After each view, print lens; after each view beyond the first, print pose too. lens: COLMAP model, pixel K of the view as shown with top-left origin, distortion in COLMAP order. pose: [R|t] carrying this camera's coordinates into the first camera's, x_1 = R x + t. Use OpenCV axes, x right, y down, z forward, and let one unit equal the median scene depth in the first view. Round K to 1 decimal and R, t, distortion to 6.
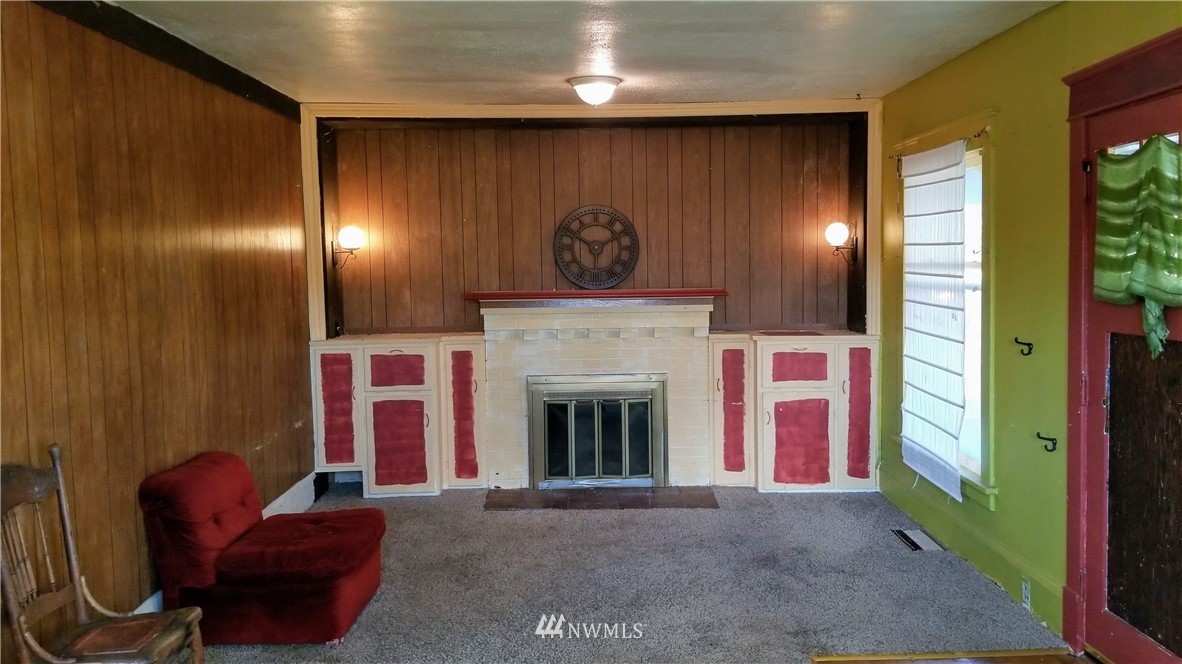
lens RADIAL K [[978.7, 0, 596.7], [0, 978.7, 333.1], [0, 0, 1]] dist [0.014394, 0.004140]
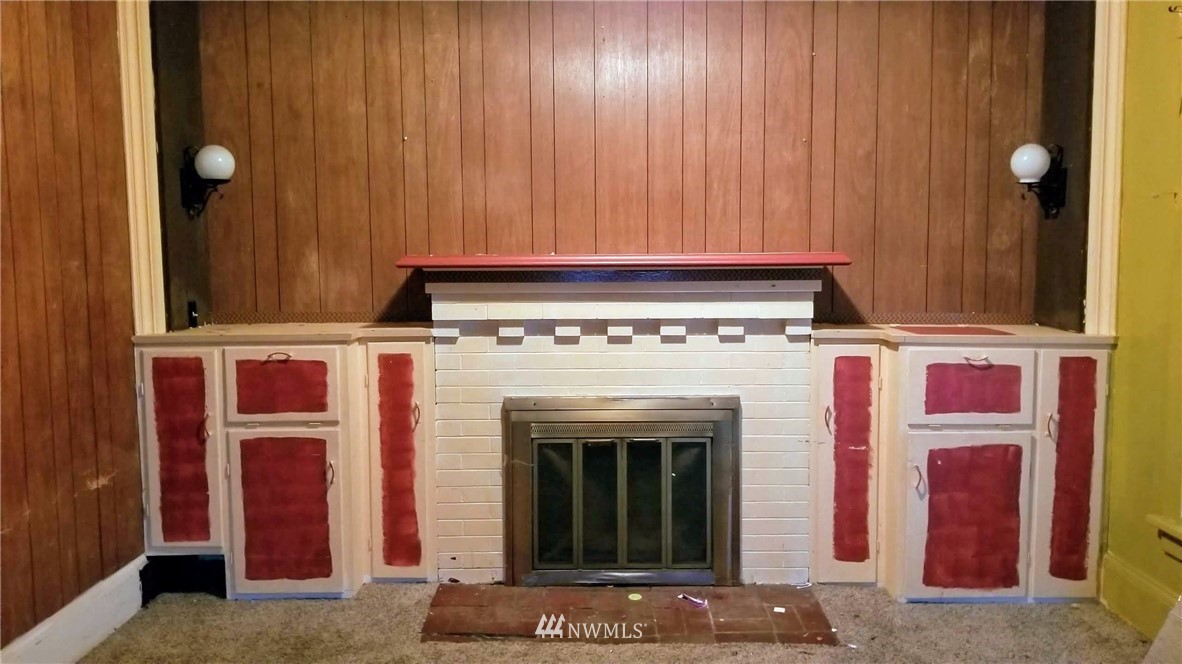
lens RADIAL K [[978.7, 0, 585.7], [0, 978.7, 332.0], [0, 0, 1]] dist [0.014394, 0.004140]
pose [[0.999864, 0.011181, -0.012084, -0.014979], [-0.010934, 0.999734, 0.020312, -0.008525], [0.012308, -0.020177, 0.999721, 0.412647]]
